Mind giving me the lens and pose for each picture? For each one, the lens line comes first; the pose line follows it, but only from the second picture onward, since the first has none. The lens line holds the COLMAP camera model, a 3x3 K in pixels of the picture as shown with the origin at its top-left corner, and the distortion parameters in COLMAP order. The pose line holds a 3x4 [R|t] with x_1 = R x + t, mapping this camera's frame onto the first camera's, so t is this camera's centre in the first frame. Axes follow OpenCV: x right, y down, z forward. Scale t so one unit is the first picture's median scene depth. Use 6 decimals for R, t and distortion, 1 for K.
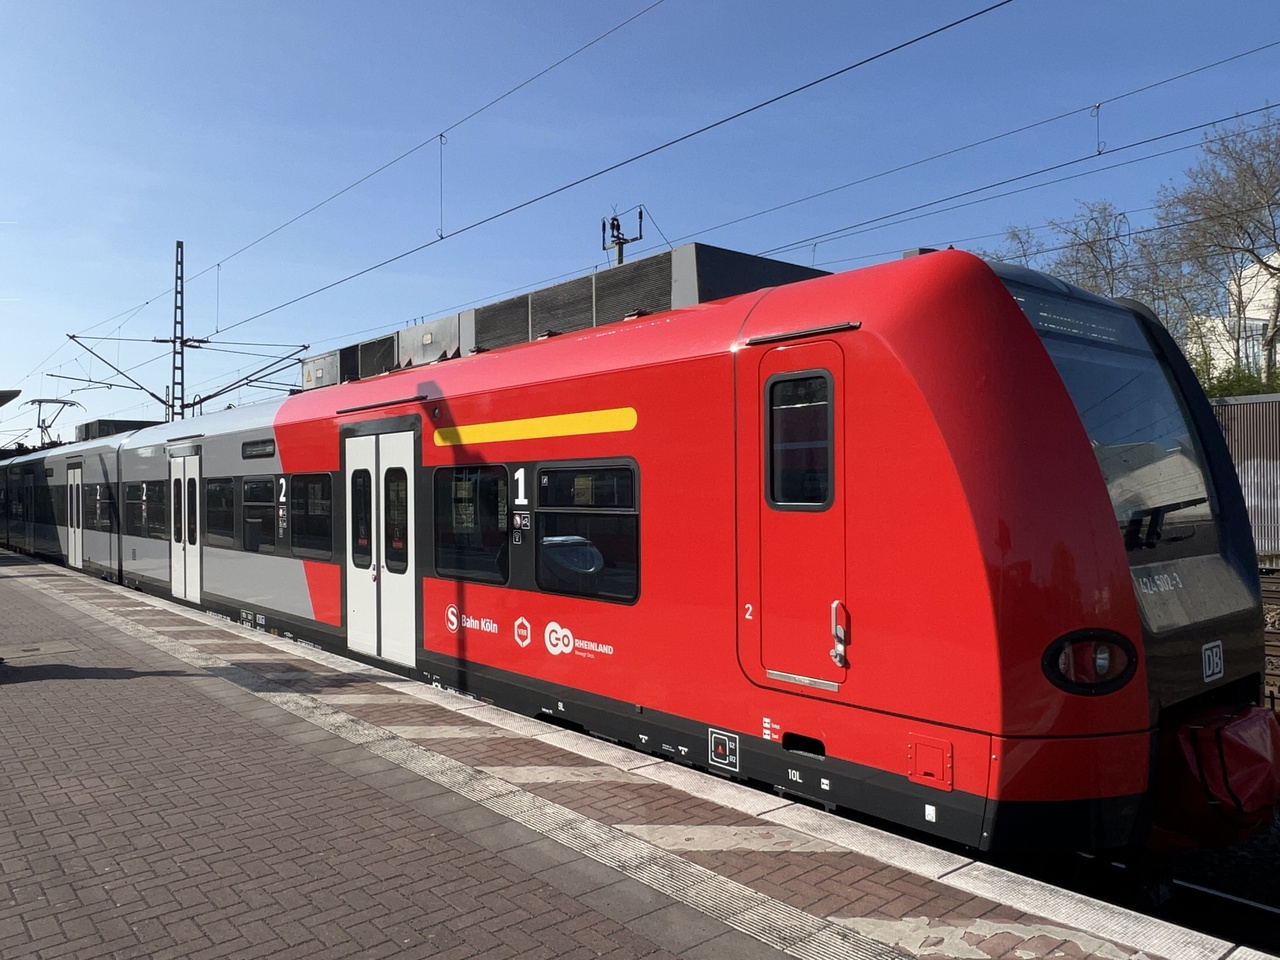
lens RADIAL K [[936.3, 0, 639.4], [0, 936.3, 479.9], [0, 0, 1]] dist [0.005641, -0.004574]
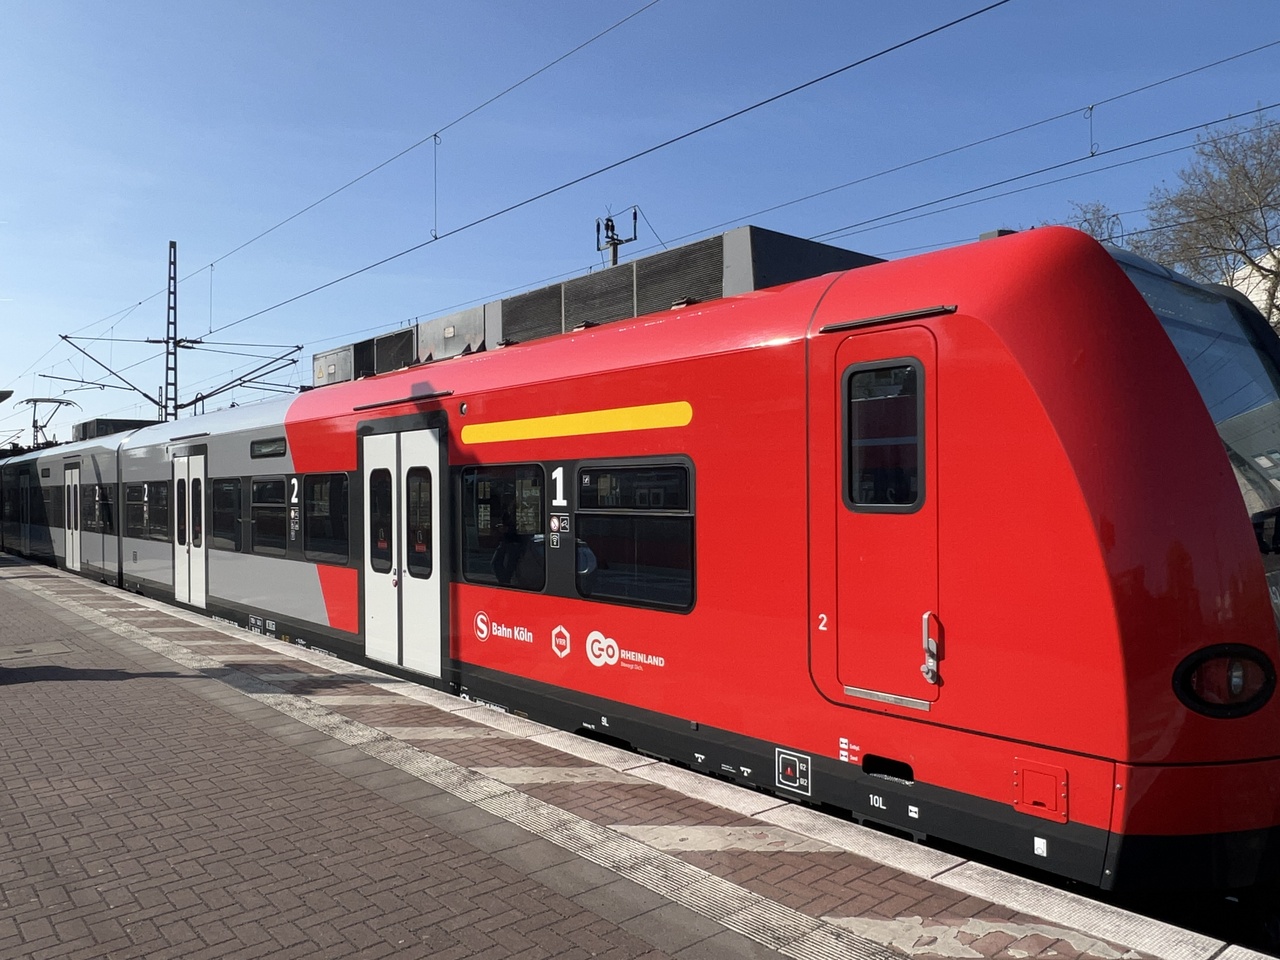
lens RADIAL K [[936.3, 0, 639.4], [0, 936.3, 479.9], [0, 0, 1]] dist [0.005641, -0.004574]
pose [[0.999984, -0.000699, 0.005549, -0.044757], [0.000701, 1.000000, -0.000487, 0.000721], [-0.005549, 0.000491, 0.999984, 0.052616]]
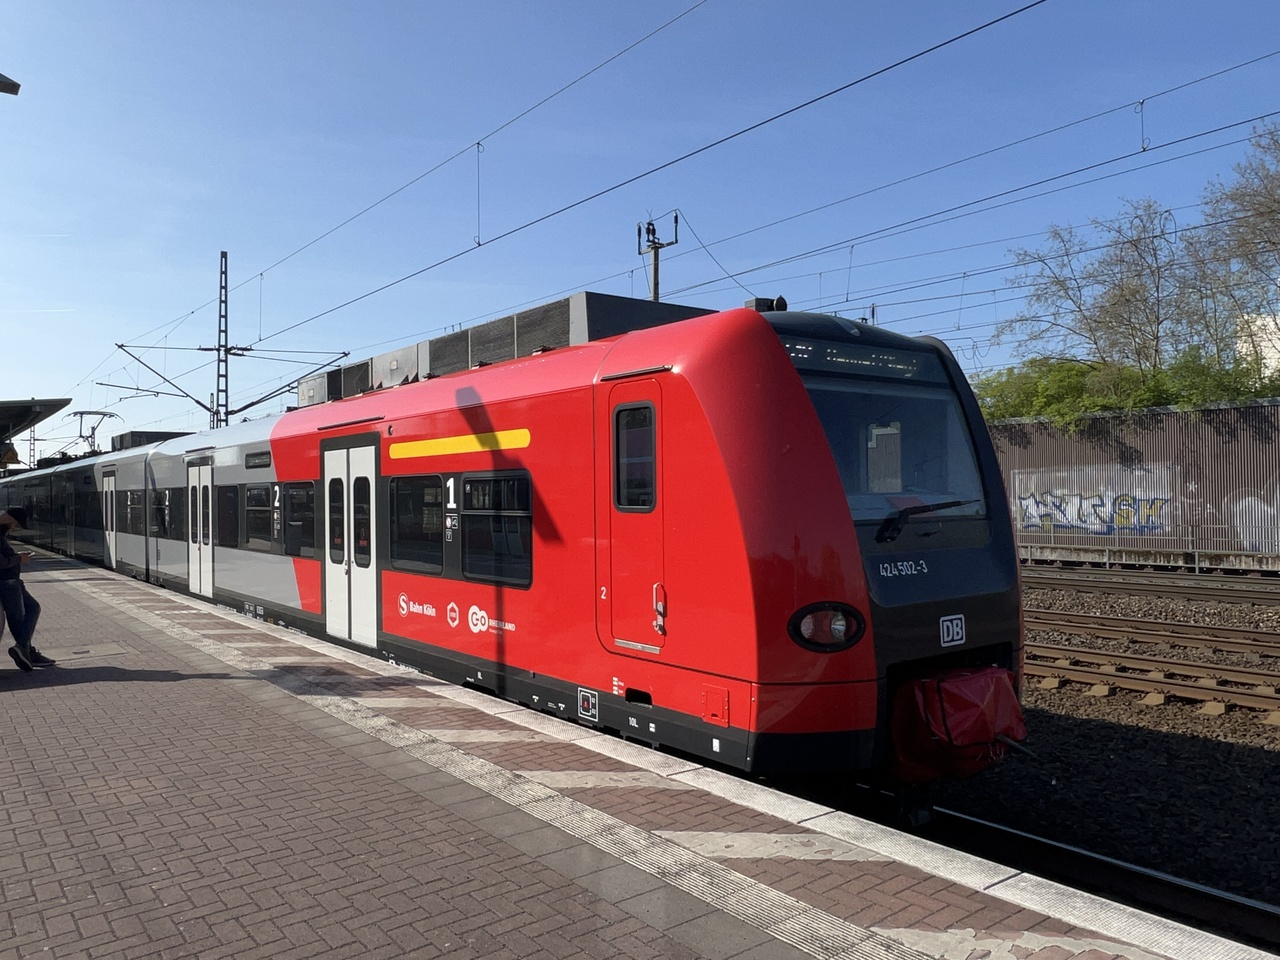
lens RADIAL K [[934.6, 0, 639.0], [0, 934.6, 478.6], [0, 0, 1]] dist [0.005047, -0.001292]
pose [[0.999281, -0.003246, -0.037772, 0.138585], [0.003018, 0.999977, -0.006084, -0.003049], [0.037791, 0.005966, 0.999268, -0.162756]]
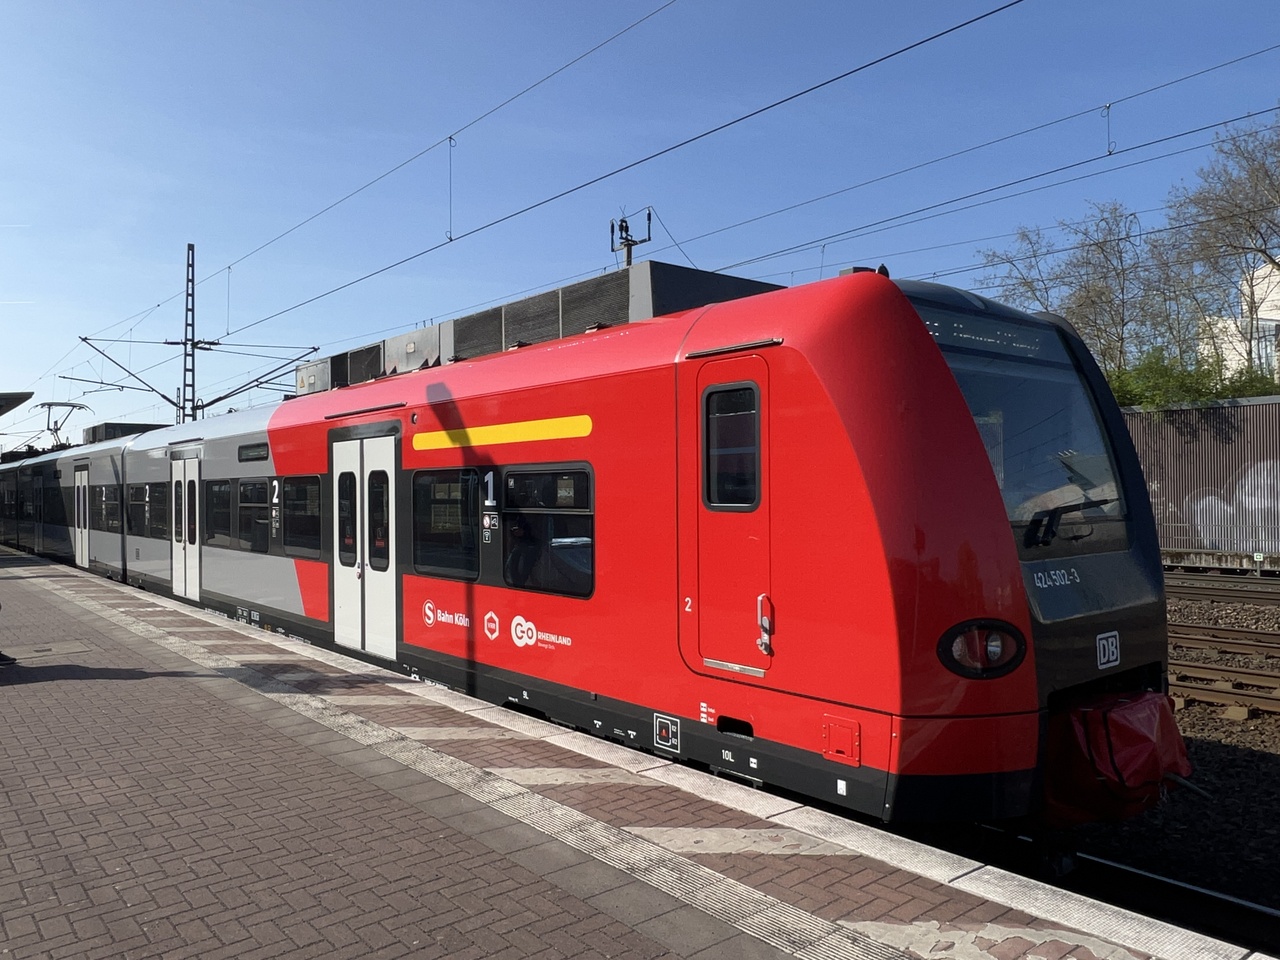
lens RADIAL K [[936.2, 0, 637.9], [0, 936.2, 477.7], [0, 0, 1]] dist [0.005623, -0.004206]
pose [[0.999947, 0.000154, -0.010323, 0.045602], [-0.000195, 0.999992, -0.003991, -0.001063], [0.010322, 0.003993, 0.999939, -0.053750]]
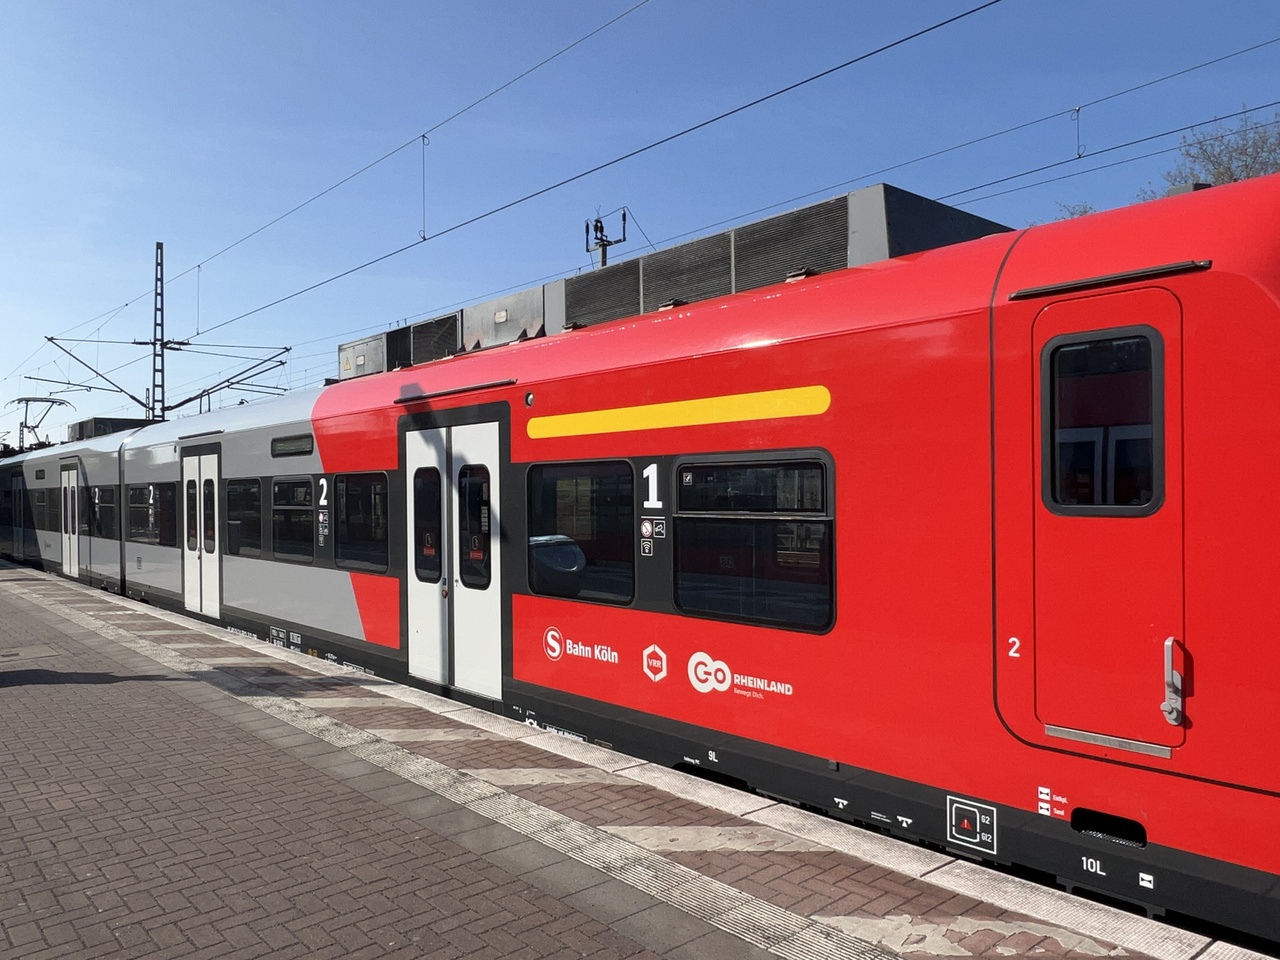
lens RADIAL K [[937.1, 0, 639.3], [0, 937.1, 483.1], [0, 0, 1]] dist [0.005432, -0.005087]
pose [[0.999879, -0.003208, 0.015244, -0.131660], [0.003181, 0.999993, 0.001789, 0.002522], [-0.015250, -0.001741, 0.999882, 0.154994]]
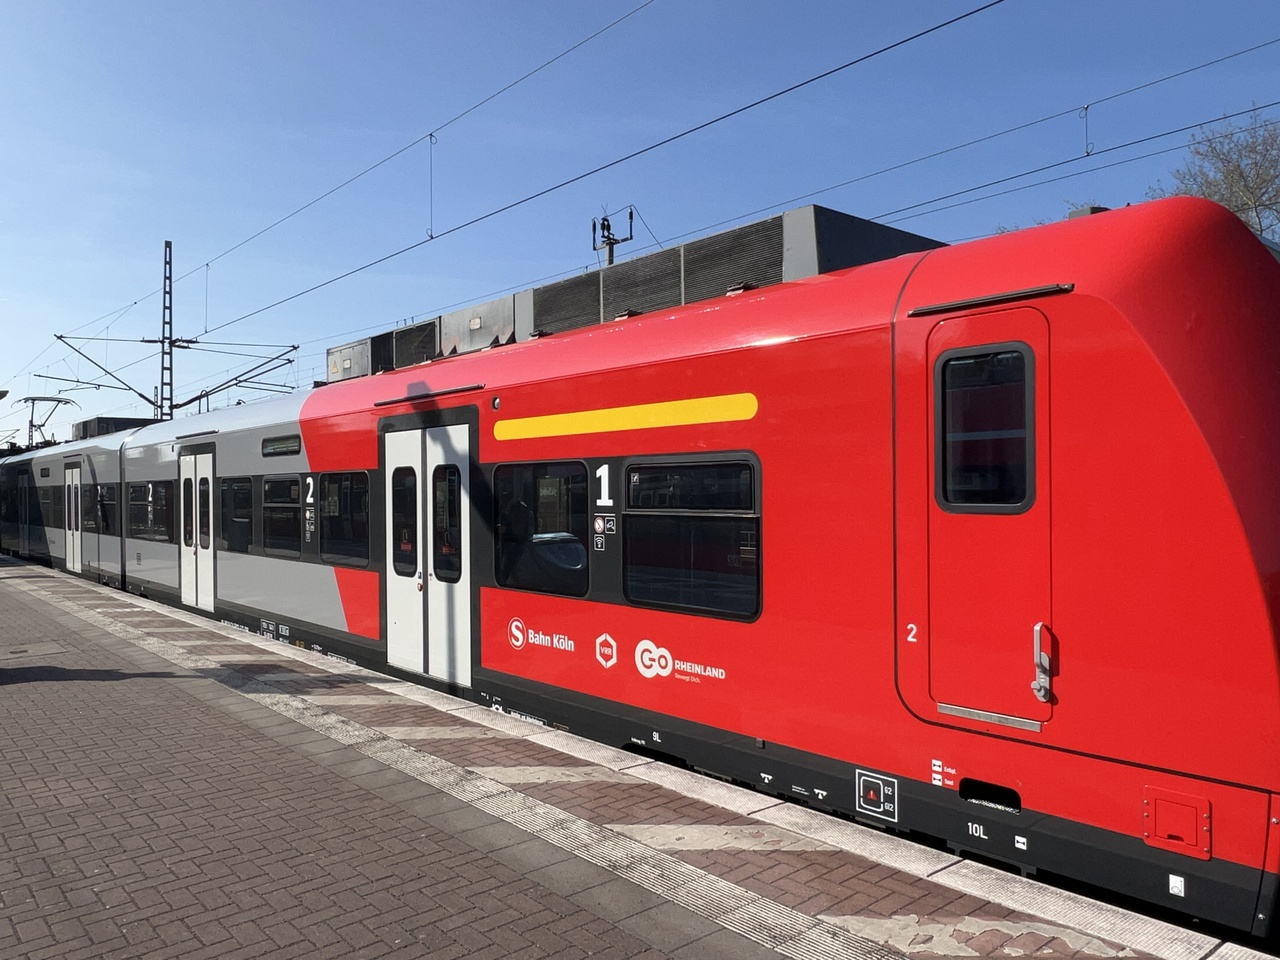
lens RADIAL K [[936.3, 0, 639.4], [0, 936.3, 479.9], [0, 0, 1]] dist [0.005641, -0.004574]
pose [[0.999958, -0.001672, 0.009032, -0.088644], [0.001671, 0.999999, 0.000079, 0.001674], [-0.009032, -0.000063, 0.999959, 0.104531]]
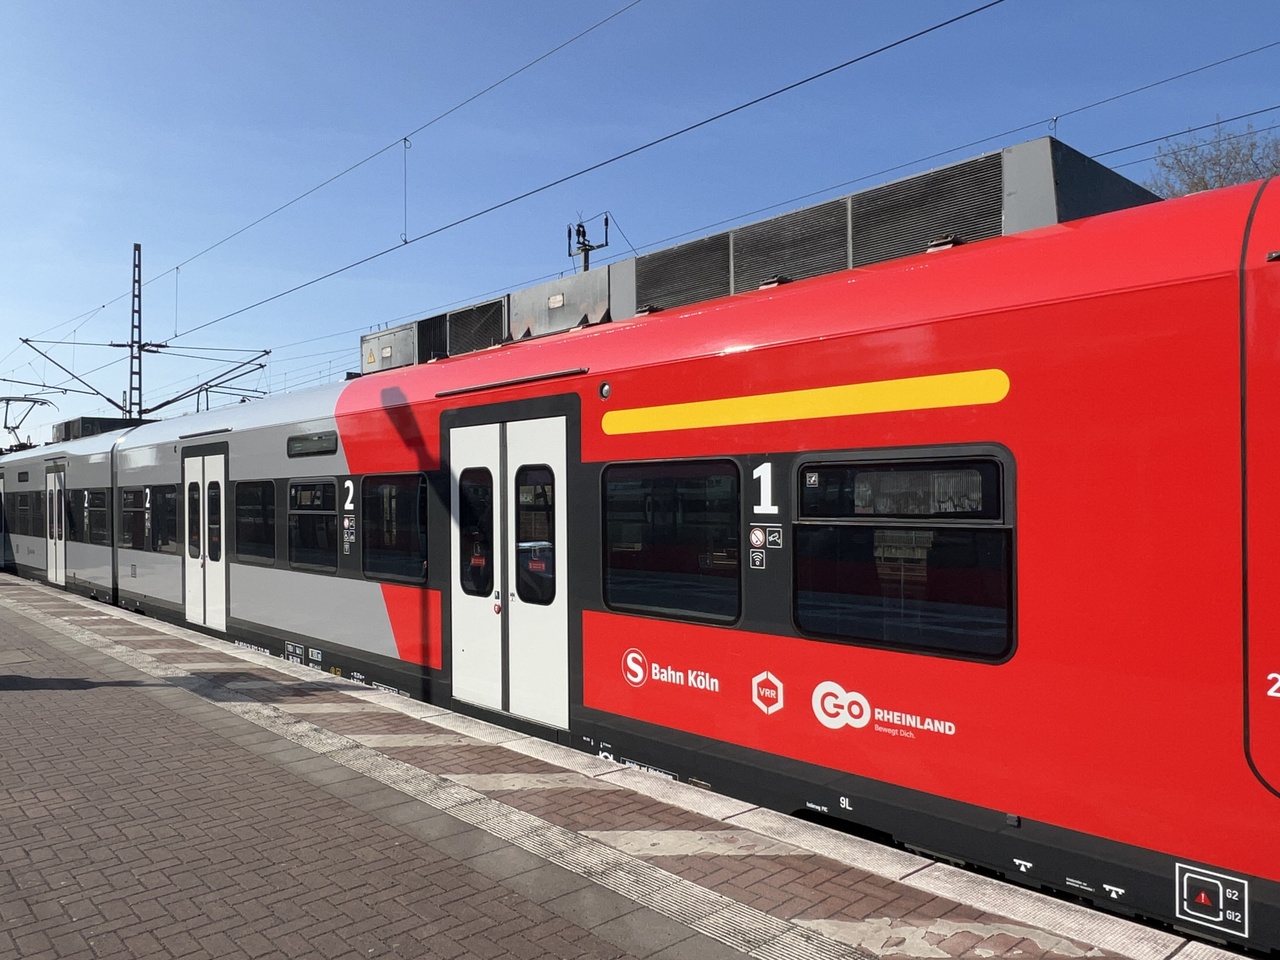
lens RADIAL K [[937.7, 0, 640.9], [0, 937.7, 483.5], [0, 0, 1]] dist [0.005540, -0.006371]
pose [[0.999376, -0.001817, 0.035272, -0.215271], [0.001899, 0.999996, -0.002283, 0.004059], [-0.035268, 0.002349, 0.999375, 0.253186]]
